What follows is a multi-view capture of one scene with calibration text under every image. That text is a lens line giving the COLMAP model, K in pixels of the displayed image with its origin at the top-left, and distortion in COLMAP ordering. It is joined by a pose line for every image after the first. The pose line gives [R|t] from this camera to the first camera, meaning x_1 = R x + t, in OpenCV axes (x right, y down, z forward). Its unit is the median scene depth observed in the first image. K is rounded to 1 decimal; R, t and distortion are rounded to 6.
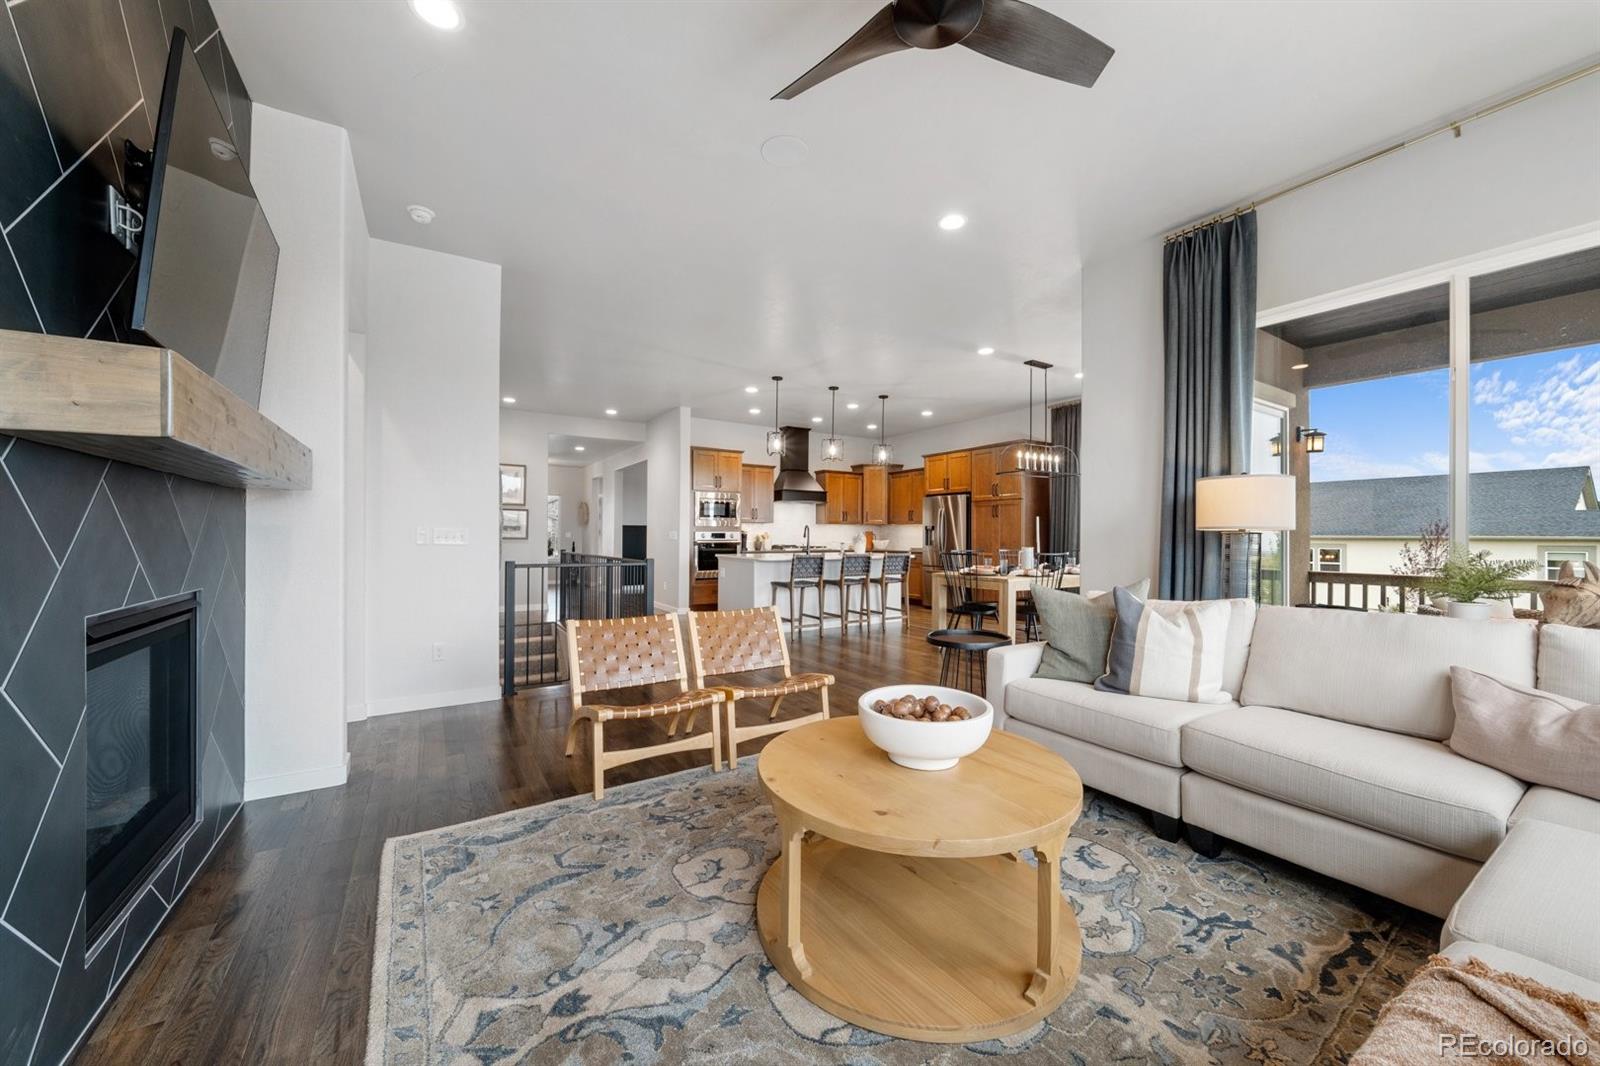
lens RADIAL K [[624.1, 0, 805.6], [0, 624.1, 532.3], [0, 0, 1]] dist [-0.002480, -0.000508]
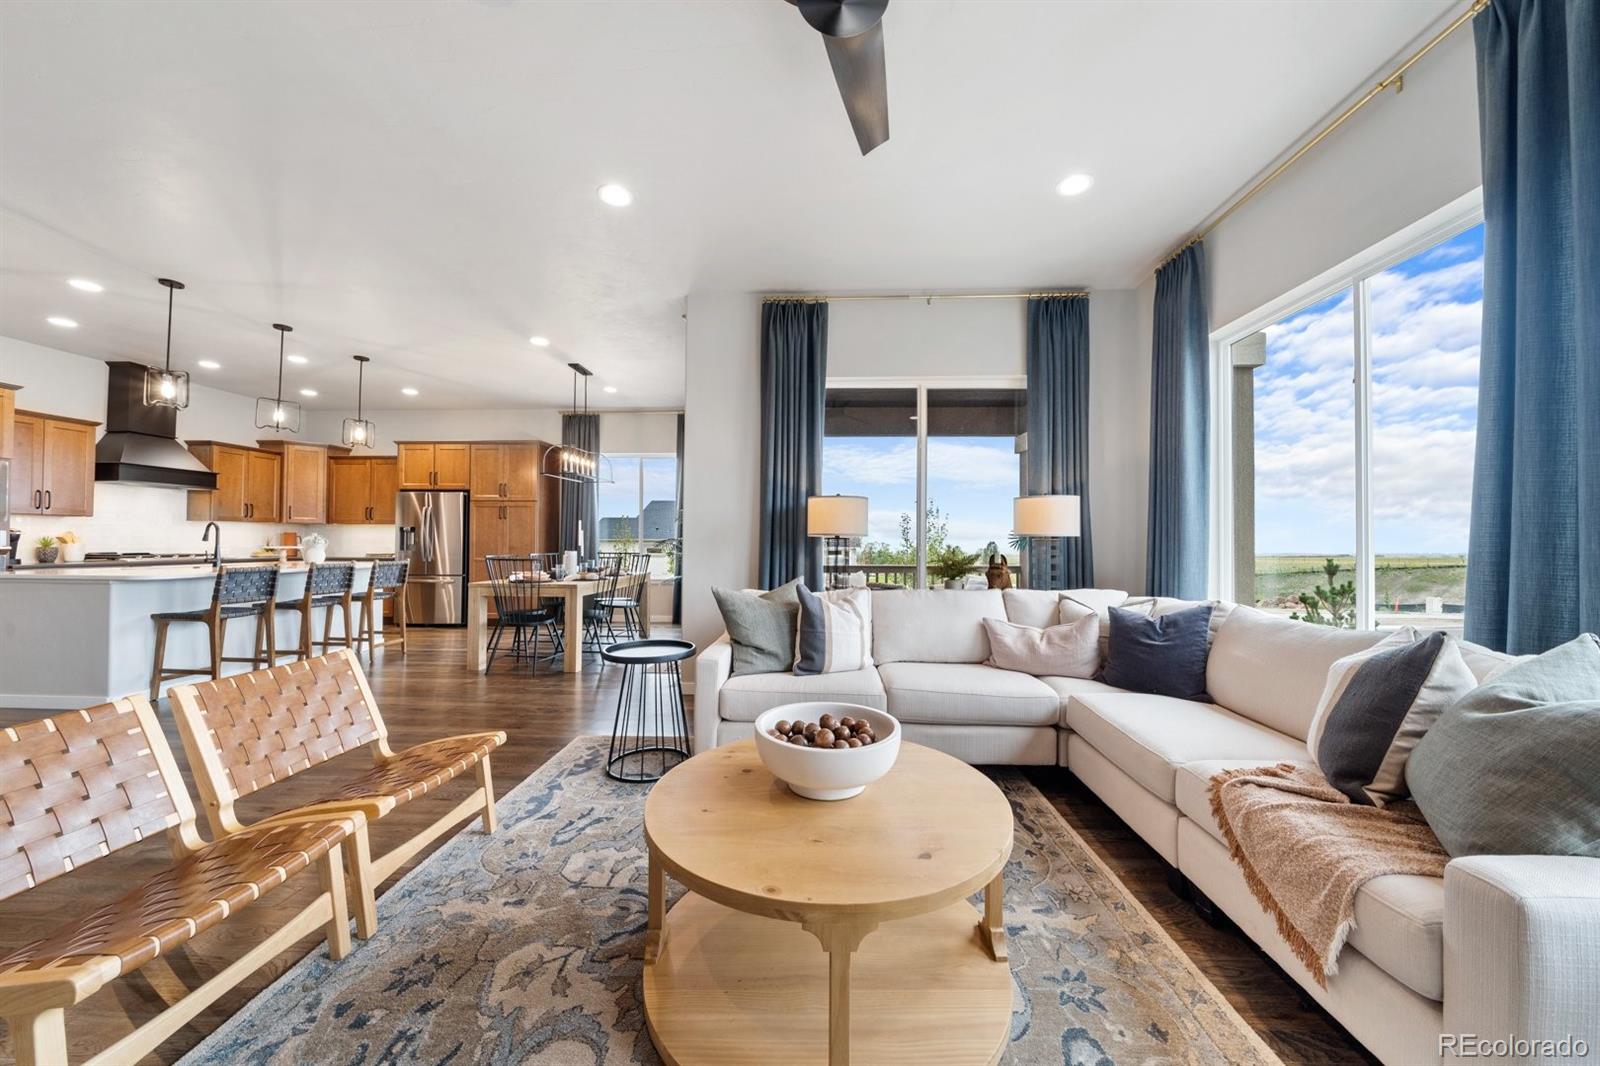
lens RADIAL K [[558.7, 0, 810.1], [0, 558.7, 533.6], [0, 0, 1]] dist [-0.002784, -0.000182]
pose [[0.551965, 0.009719, 0.833811, -0.171580], [-0.007423, 0.999950, -0.006742, -0.000107], [-0.833834, -0.002468, 0.552009, 0.189728]]
